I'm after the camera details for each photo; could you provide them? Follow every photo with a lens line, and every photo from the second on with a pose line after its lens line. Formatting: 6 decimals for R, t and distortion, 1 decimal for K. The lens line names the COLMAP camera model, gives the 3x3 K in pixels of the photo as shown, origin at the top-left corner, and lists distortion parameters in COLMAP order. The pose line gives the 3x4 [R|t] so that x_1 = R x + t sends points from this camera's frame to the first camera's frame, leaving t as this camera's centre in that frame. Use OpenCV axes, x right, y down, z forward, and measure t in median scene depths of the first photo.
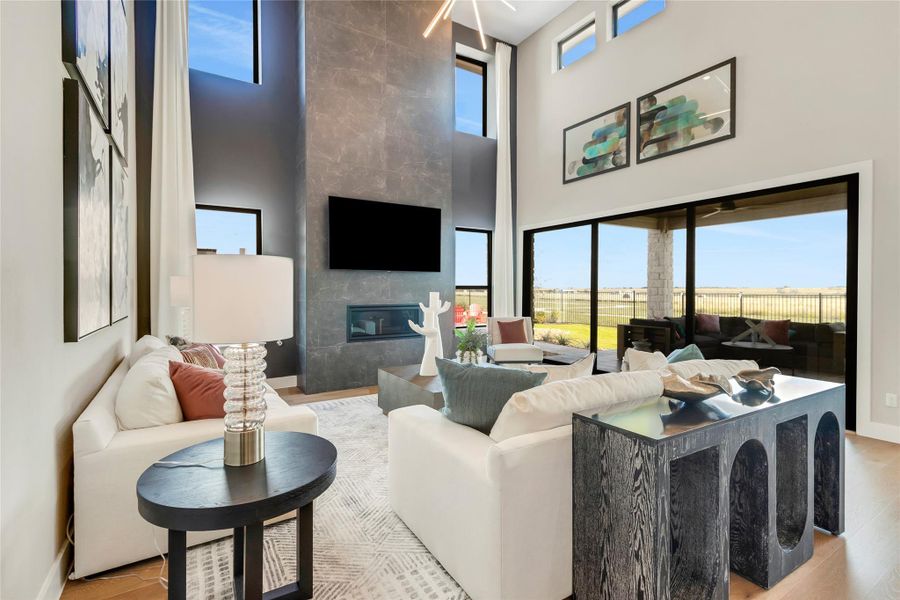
lens RADIAL K [[420.0, 0, 449.3], [0, 420.0, 291.5], [0, 0, 1]] dist [0.001255, 0.000509]
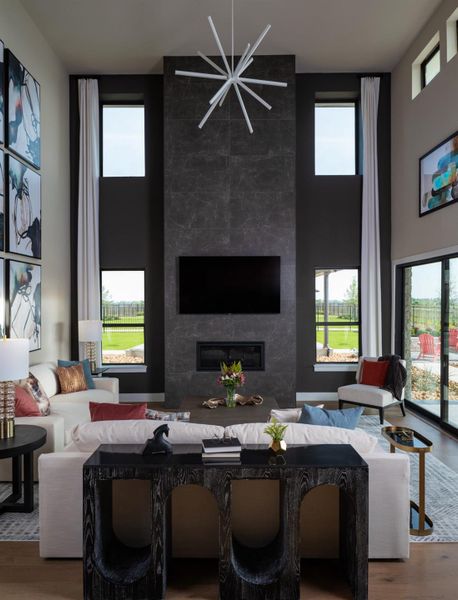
lens RADIAL K [[422.9, 0, 227.5], [0, 422.9, 305.4], [0, 0, 1]] dist [-0.003599, -0.001369]
pose [[0.854322, 0.001483, -0.519742, 0.463879], [0.000400, 0.999994, 0.003510, -0.074659], [0.519744, -0.003207, 0.854316, -0.028528]]
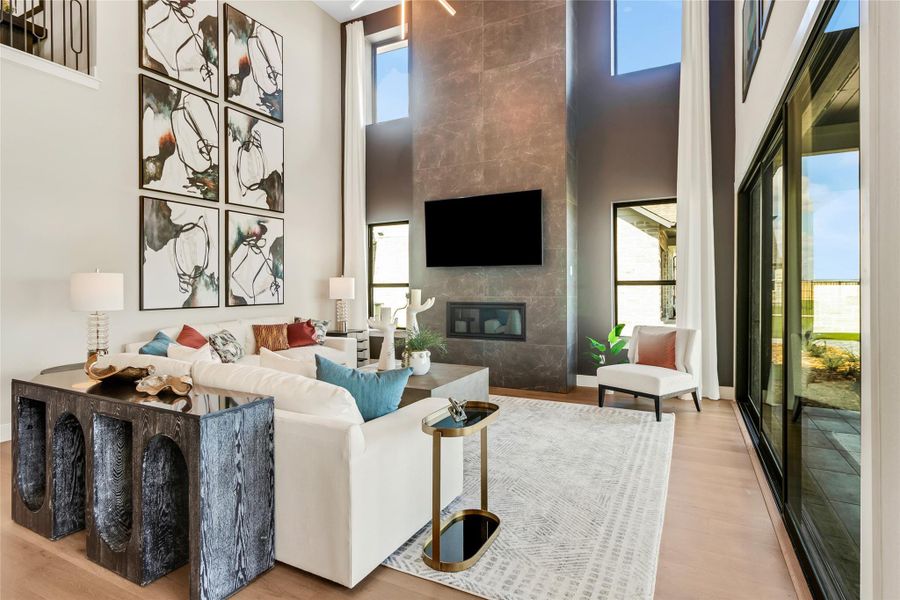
lens RADIAL K [[472.0, 0, 449.8], [0, 472.0, 286.8], [0, 0, 1]] dist [0.002667, 0.001177]
pose [[0.523165, -0.002941, -0.852226, 0.719465], [0.001673, 0.999996, -0.002423, -0.001316], [0.852230, -0.000158, 0.523168, 0.370446]]
